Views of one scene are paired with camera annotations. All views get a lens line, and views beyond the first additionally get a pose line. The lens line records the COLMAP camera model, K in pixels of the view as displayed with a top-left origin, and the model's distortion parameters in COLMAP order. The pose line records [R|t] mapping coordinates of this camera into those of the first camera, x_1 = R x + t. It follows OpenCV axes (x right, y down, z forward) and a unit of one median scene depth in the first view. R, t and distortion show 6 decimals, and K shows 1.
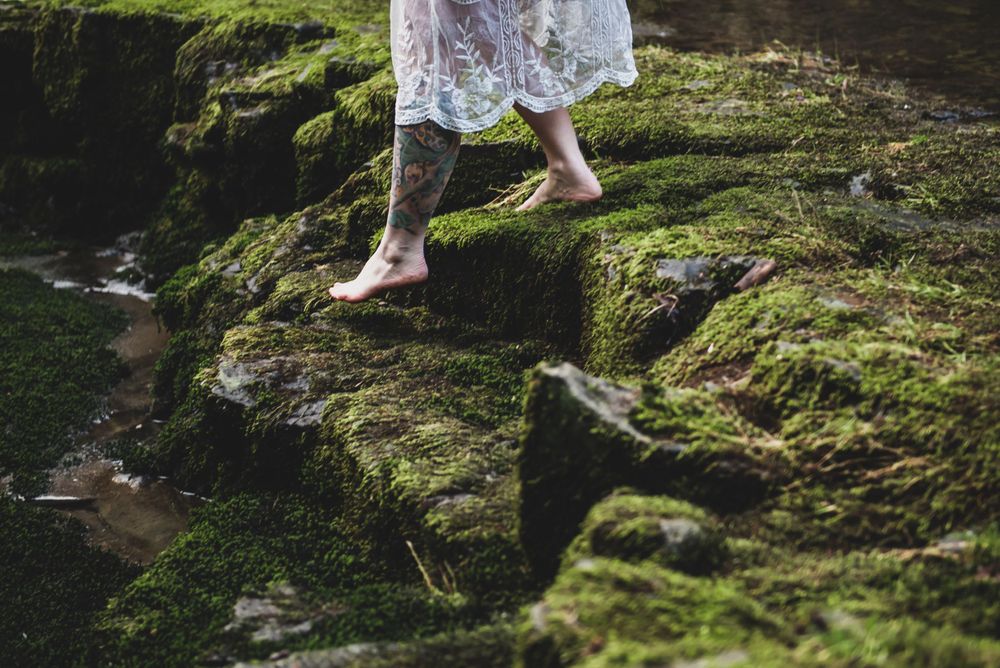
lens RADIAL K [[1746.1, 0, 526.0], [0, 1746.1, 334.5], [0, 0, 1]] dist [0.135721, 0.088886]
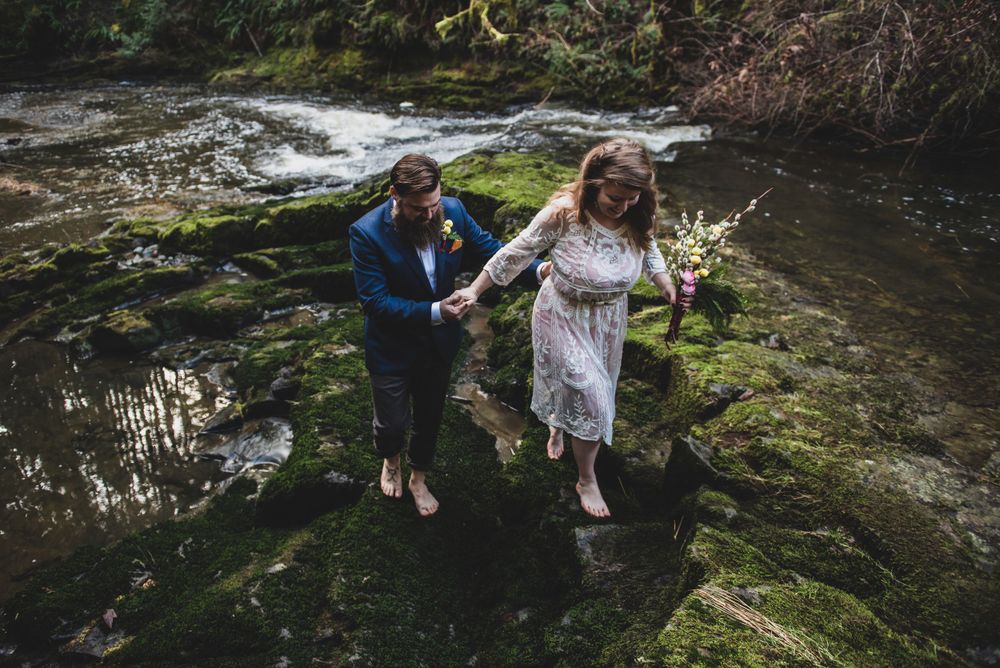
lens RADIAL K [[723.4, 0, 463.0], [0, 723.4, 310.7], [0, 0, 1]] dist [-0.046540, -0.006130]
pose [[0.985065, 0.129010, -0.114035, -0.168734], [-0.118275, 0.988292, 0.096384, -0.185220], [0.125134, -0.081457, 0.988790, -0.161134]]
